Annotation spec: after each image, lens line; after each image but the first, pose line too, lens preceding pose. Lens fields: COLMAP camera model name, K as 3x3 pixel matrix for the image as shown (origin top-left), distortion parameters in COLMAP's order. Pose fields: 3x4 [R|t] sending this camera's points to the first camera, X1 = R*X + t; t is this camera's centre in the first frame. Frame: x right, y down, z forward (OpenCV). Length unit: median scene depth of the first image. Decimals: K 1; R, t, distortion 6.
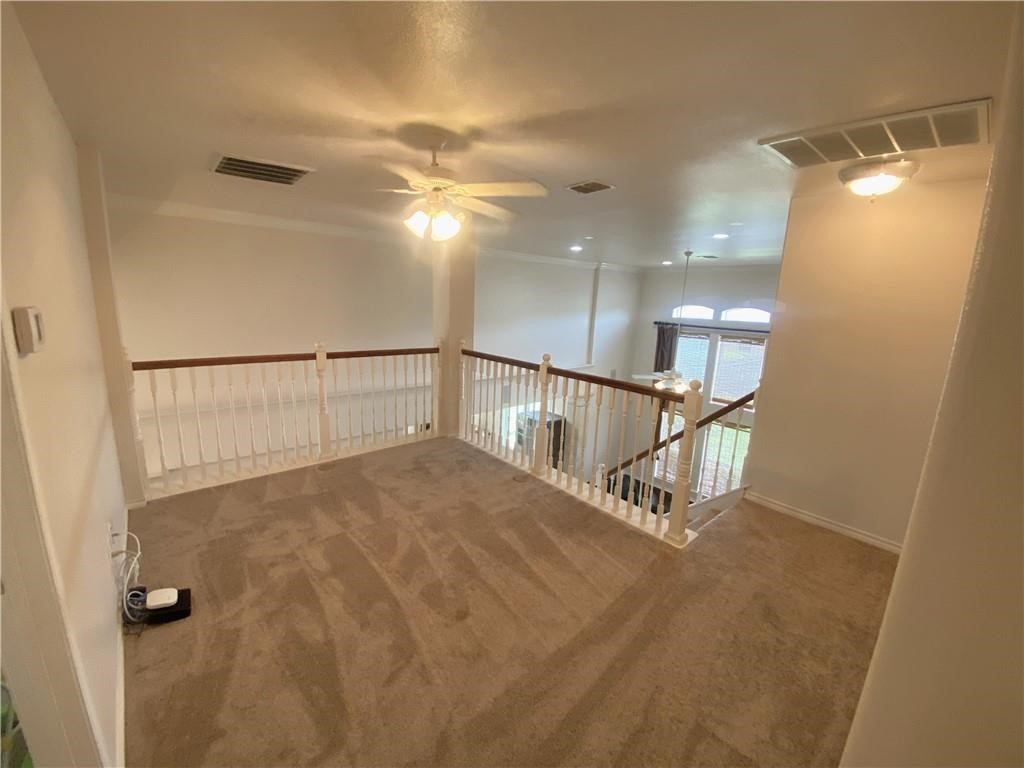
lens RADIAL K [[417.1, 0, 511.7], [0, 417.1, 381.2], [0, 0, 1]] dist [0.045909, -0.034051]
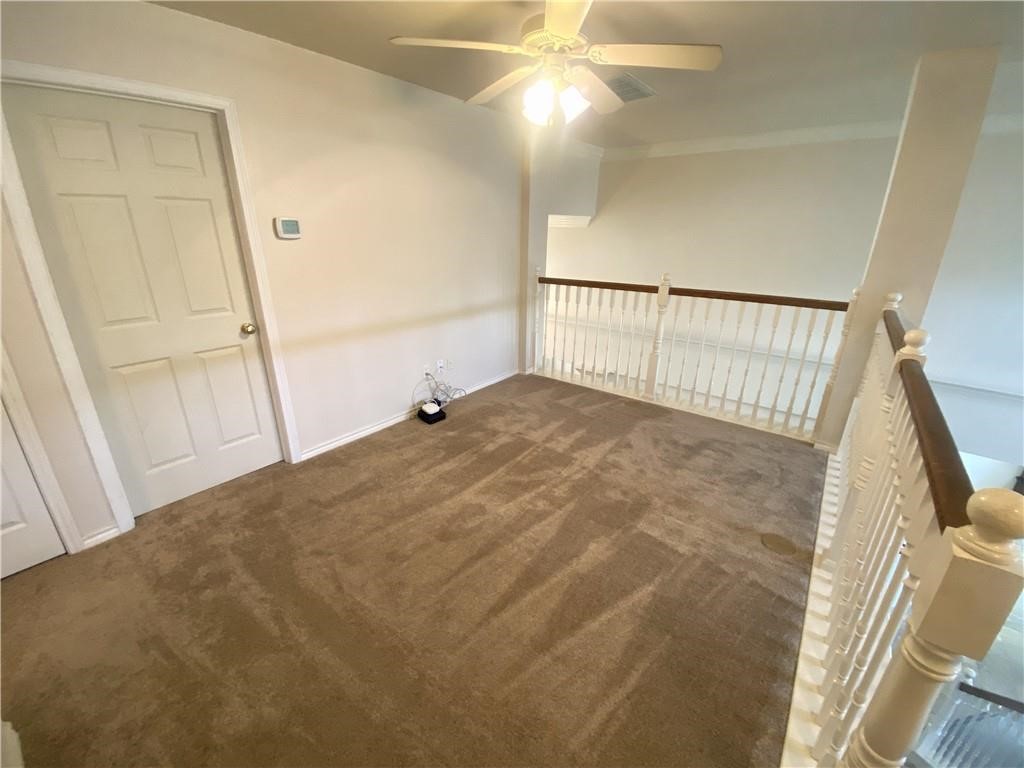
lens RADIAL K [[417.1, 0, 511.7], [0, 417.1, 381.2], [0, 0, 1]] dist [0.045909, -0.034051]
pose [[0.172613, 0.291738, -0.940794, 0.474547], [-0.193526, 0.946559, 0.258019, -0.050394], [0.965791, 0.137530, 0.219847, 0.573343]]
